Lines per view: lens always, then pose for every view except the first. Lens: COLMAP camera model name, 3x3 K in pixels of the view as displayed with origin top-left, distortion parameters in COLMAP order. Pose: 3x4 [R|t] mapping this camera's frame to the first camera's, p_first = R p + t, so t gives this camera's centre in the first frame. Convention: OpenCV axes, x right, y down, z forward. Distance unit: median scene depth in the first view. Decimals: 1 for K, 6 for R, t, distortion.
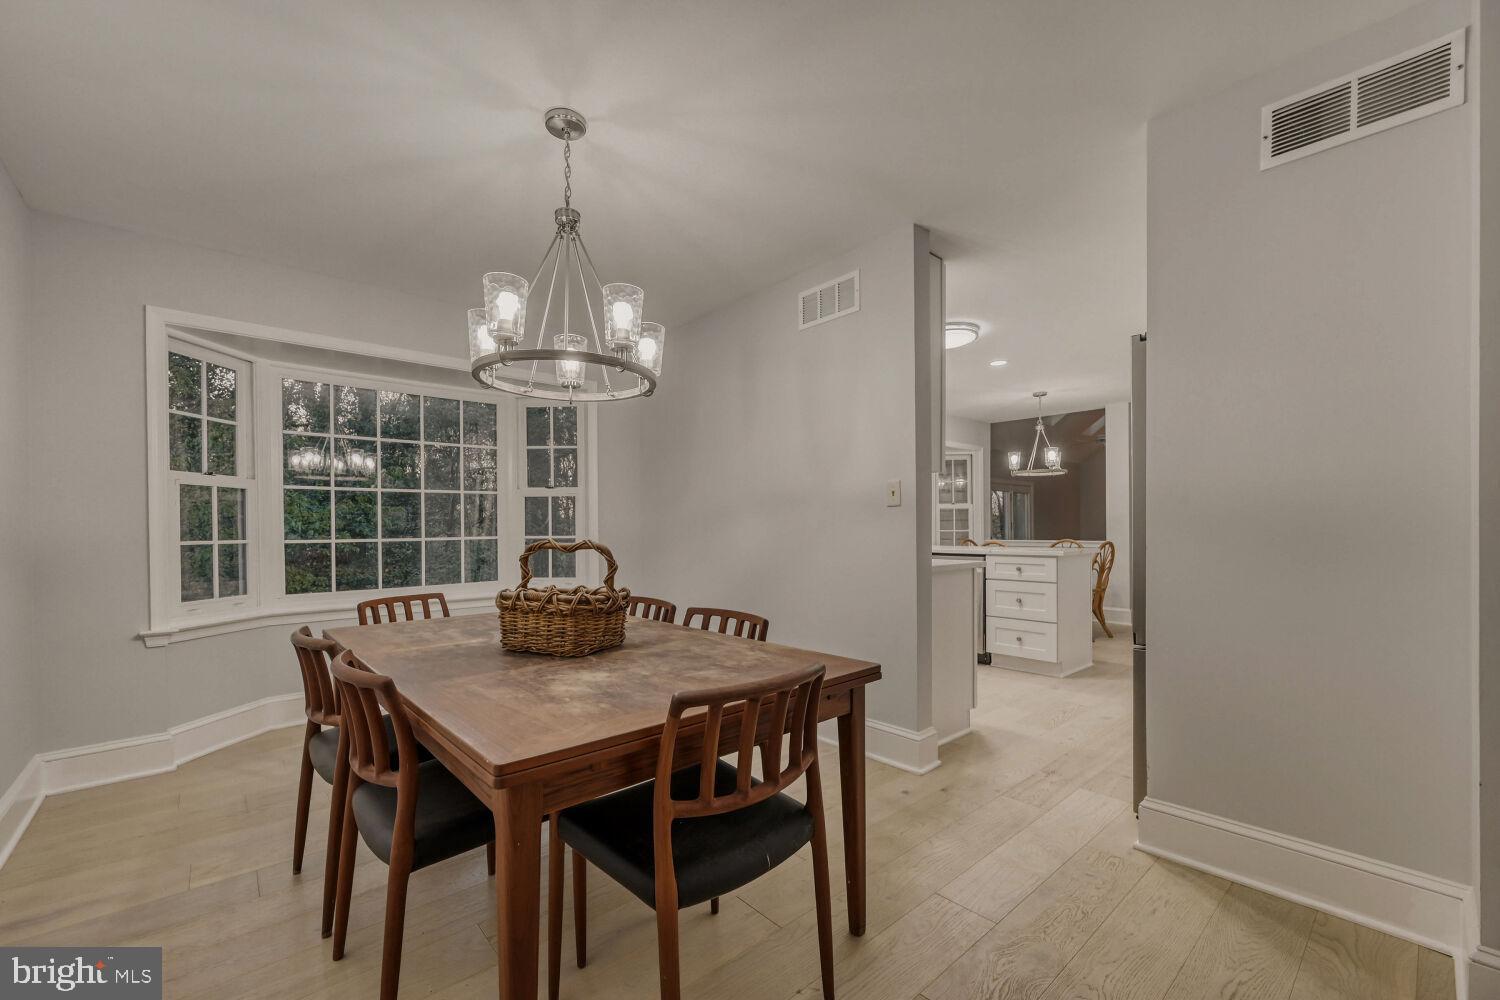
lens RADIAL K [[597.9, 0, 731.4], [0, 597.9, 532.5], [0, 0, 1]] dist [-0.001431, -0.000244]
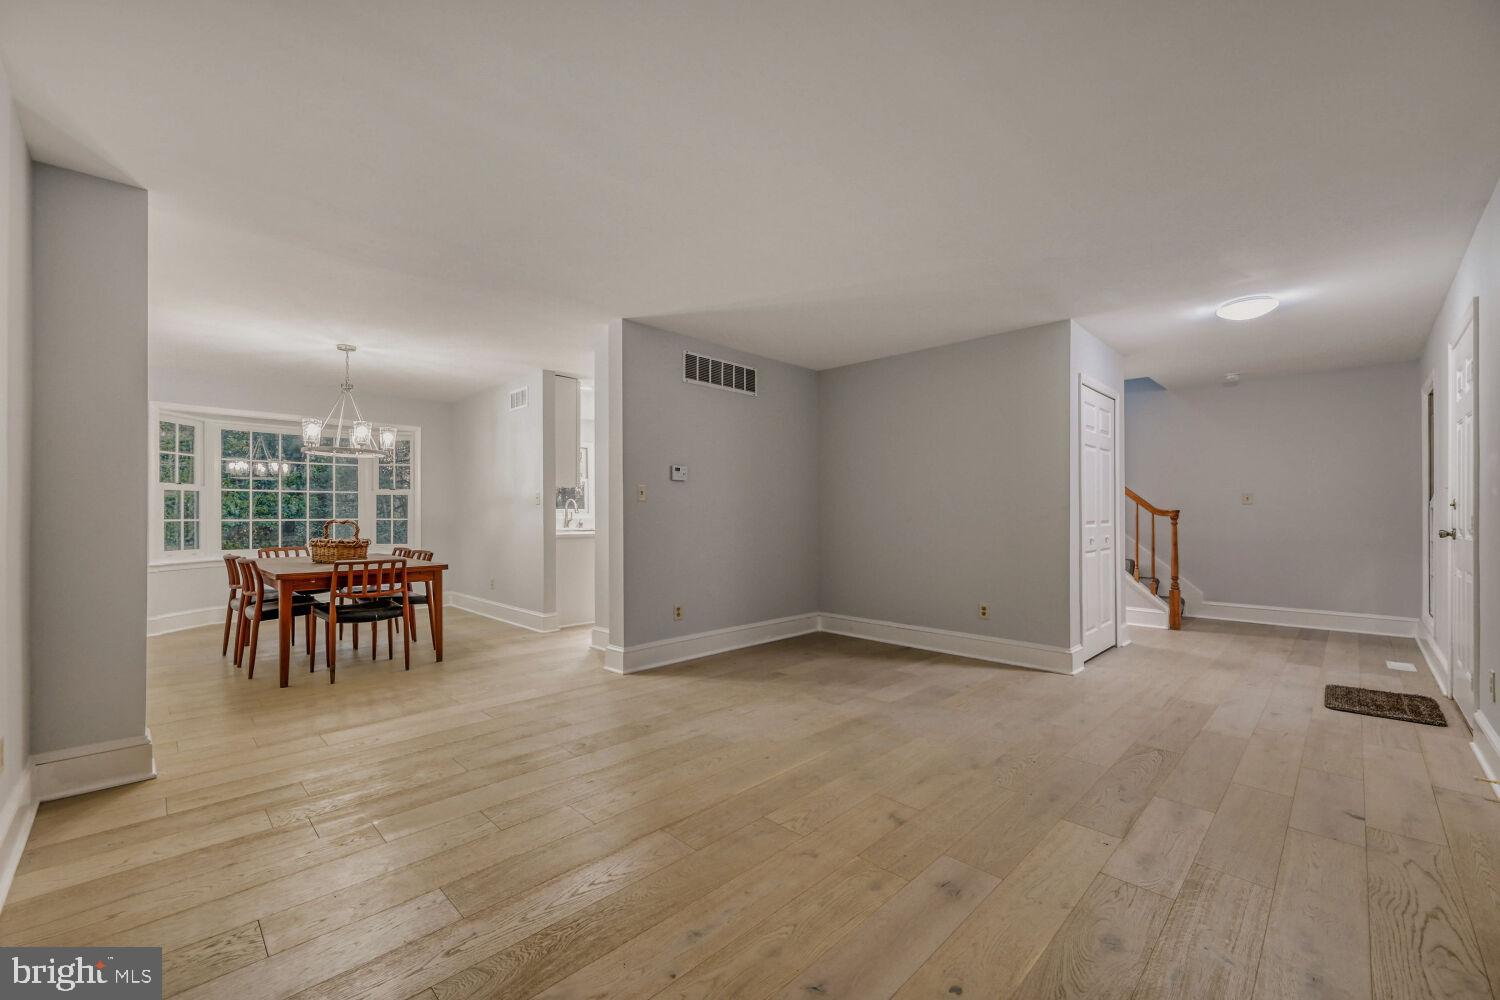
lens RADIAL K [[608.2, 0, 748.1], [0, 608.2, 511.4], [0, 0, 1]] dist [-0.000162, -0.000651]
pose [[0.997553, 0.007082, 0.069555, 0.751984], [-0.006295, 0.999914, -0.011526, -0.000297], [-0.069630, 0.011060, 0.997512, -0.997924]]
